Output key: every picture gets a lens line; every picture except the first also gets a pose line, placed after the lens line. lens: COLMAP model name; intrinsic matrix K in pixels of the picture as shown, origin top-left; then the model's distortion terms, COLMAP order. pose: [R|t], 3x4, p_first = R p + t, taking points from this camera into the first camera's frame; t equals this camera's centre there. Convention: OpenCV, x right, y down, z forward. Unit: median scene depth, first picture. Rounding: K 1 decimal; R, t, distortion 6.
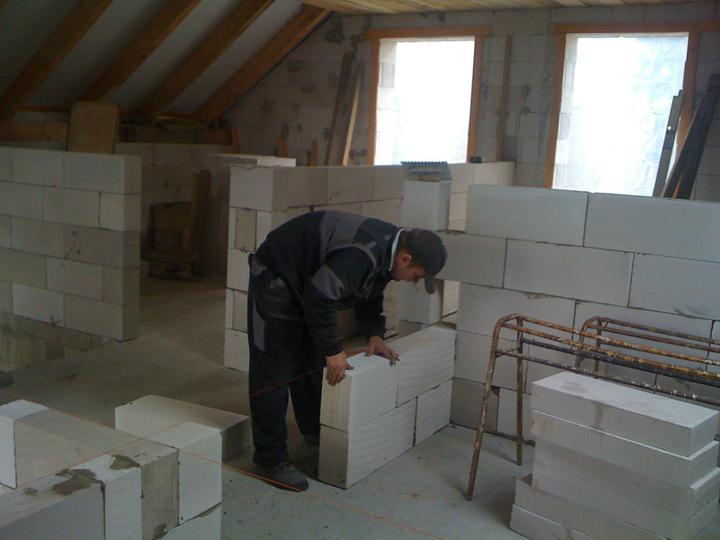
lens RADIAL K [[787.4, 0, 366.5], [0, 787.4, 271.0], [0, 0, 1]] dist [0.008598, 0.000000]
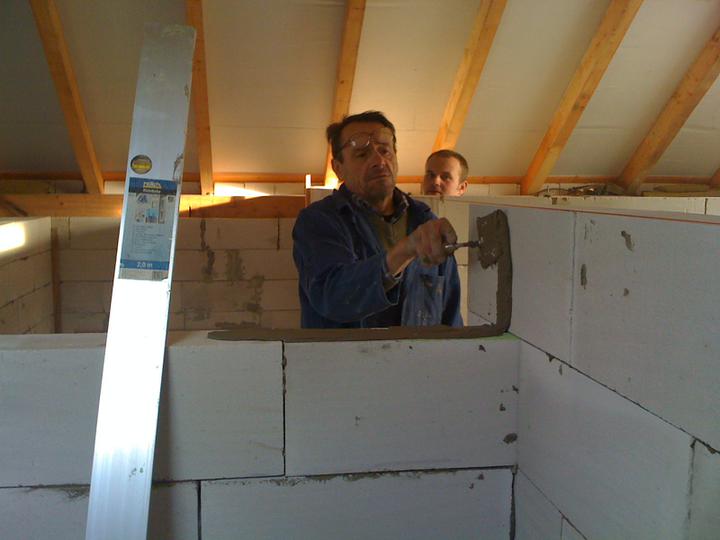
lens RADIAL K [[787.4, 0, 374.8], [0, 787.4, 256.2], [0, 0, 1]] dist [0.008598, 0.000000]
pose [[0.632166, 0.029053, -0.774288, 0.201837], [-0.109177, 0.992667, -0.051890, -0.065445], [0.767103, 0.117337, 0.630703, 0.373352]]
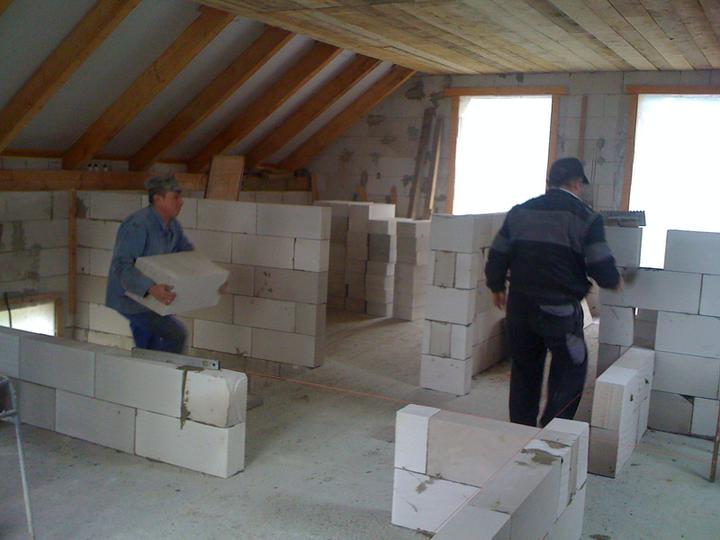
lens RADIAL K [[787.4, 0, 359.0], [0, 787.4, 264.8], [0, 0, 1]] dist [0.008598, 0.000000]
pose [[0.998425, -0.011239, 0.054959, -0.214554], [0.014246, 0.998406, -0.054621, 0.002139], [-0.054258, 0.055318, 0.996994, -0.100866]]
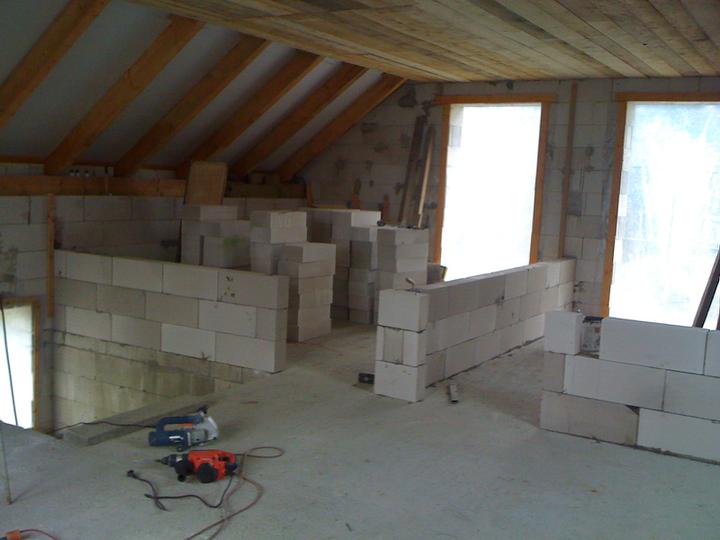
lens RADIAL K [[787.4, 0, 359.0], [0, 787.4, 264.9], [0, 0, 1]] dist [0.008598, 0.000000]
pose [[0.999981, -0.001230, 0.006008, -0.135376], [0.001634, 0.997705, -0.067691, 0.007109], [-0.005911, 0.067699, 0.997688, -0.103292]]
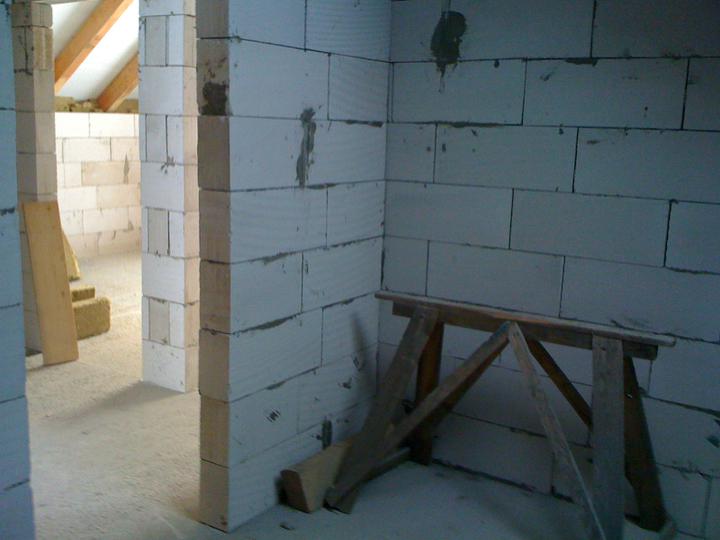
lens RADIAL K [[787.4, 0, 363.1], [0, 787.4, 269.2], [0, 0, 1]] dist [0.008598, 0.000000]
pose [[0.999753, -0.012583, -0.018333, 0.062105], [0.012742, 0.999882, 0.008611, -0.008881], [0.018222, -0.008843, 0.999795, 0.056712]]
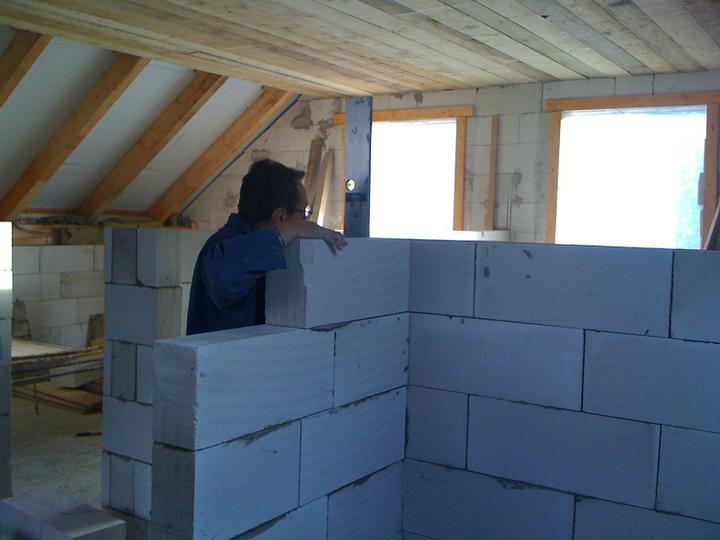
lens RADIAL K [[787.4, 0, 365.6], [0, 787.4, 268.2], [0, 0, 1]] dist [0.008598, 0.000000]
pose [[0.999652, -0.017449, -0.019791, 0.054490], [0.015073, 0.993319, -0.114409, -0.037496], [0.021655, 0.114071, 0.993237, 0.165380]]
